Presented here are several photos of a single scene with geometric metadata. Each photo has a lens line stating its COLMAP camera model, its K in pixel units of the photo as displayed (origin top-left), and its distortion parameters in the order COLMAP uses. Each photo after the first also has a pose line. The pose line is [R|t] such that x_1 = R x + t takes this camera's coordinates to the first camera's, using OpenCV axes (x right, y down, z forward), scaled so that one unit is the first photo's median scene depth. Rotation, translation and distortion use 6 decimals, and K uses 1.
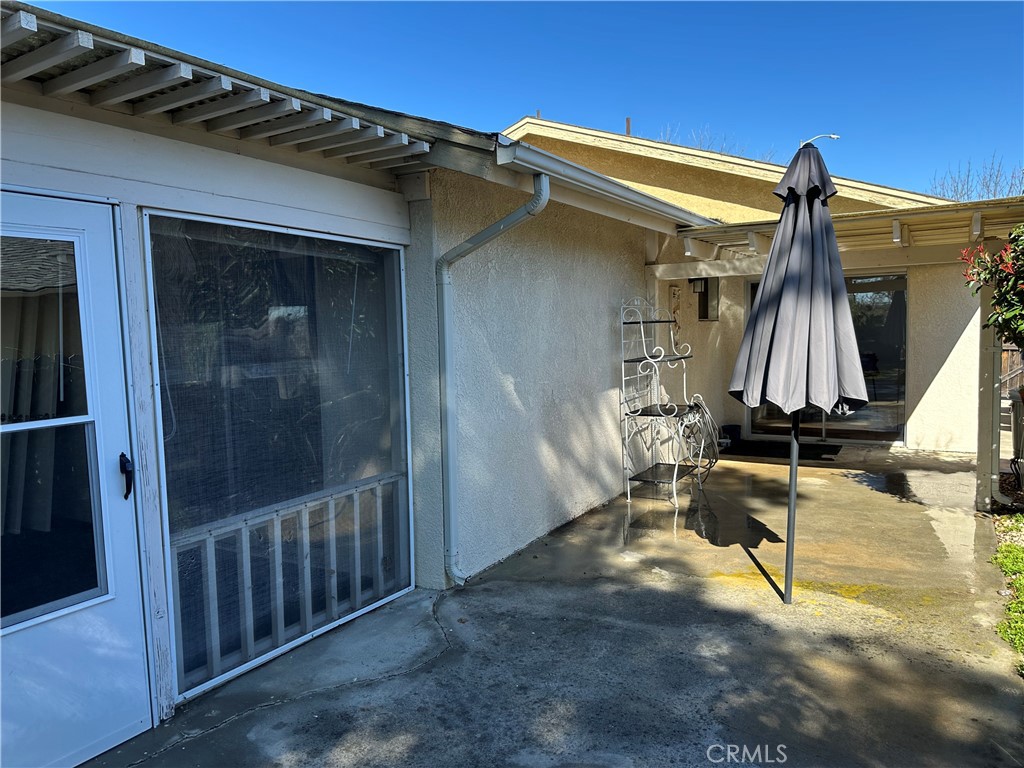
lens RADIAL K [[712.6, 0, 512.0], [0, 712.6, 384.0], [0, 0, 1]] dist [0.076937, -0.092589]
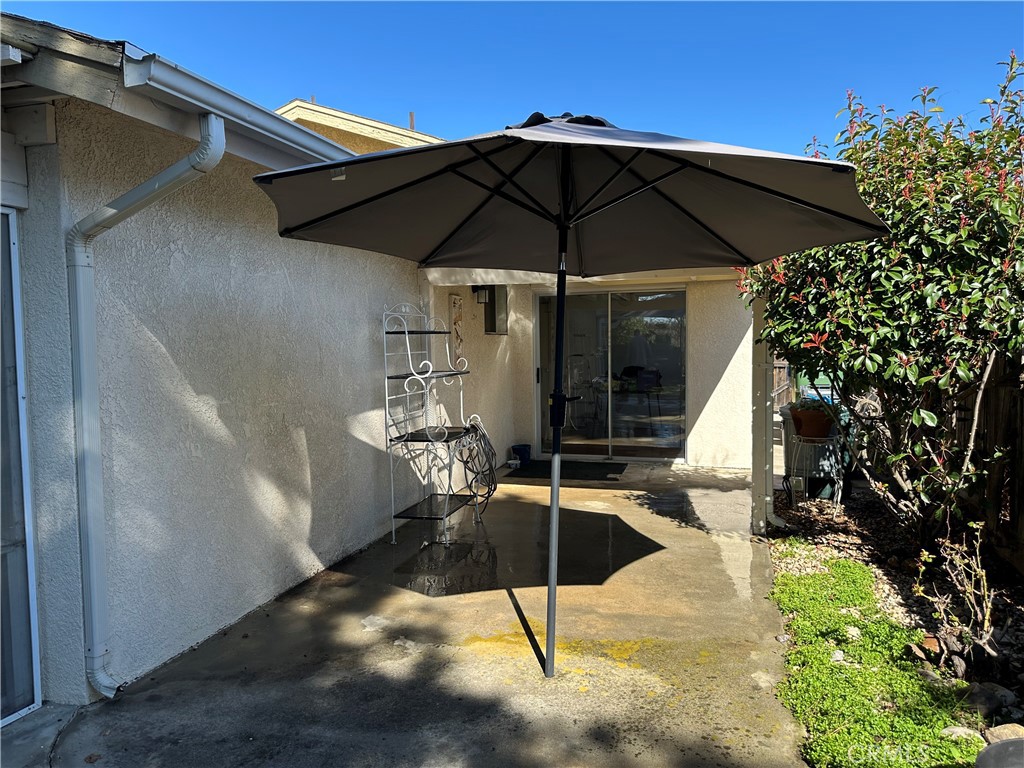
lens RADIAL K [[710.8, 0, 511.5], [0, 710.8, 389.9], [0, 0, 1]] dist [0.076804, -0.091165]
pose [[0.969053, -0.003875, 0.246822, 0.122354], [0.007315, 0.999888, -0.013023, -0.007269], [-0.246744, 0.014426, 0.968973, 0.192033]]
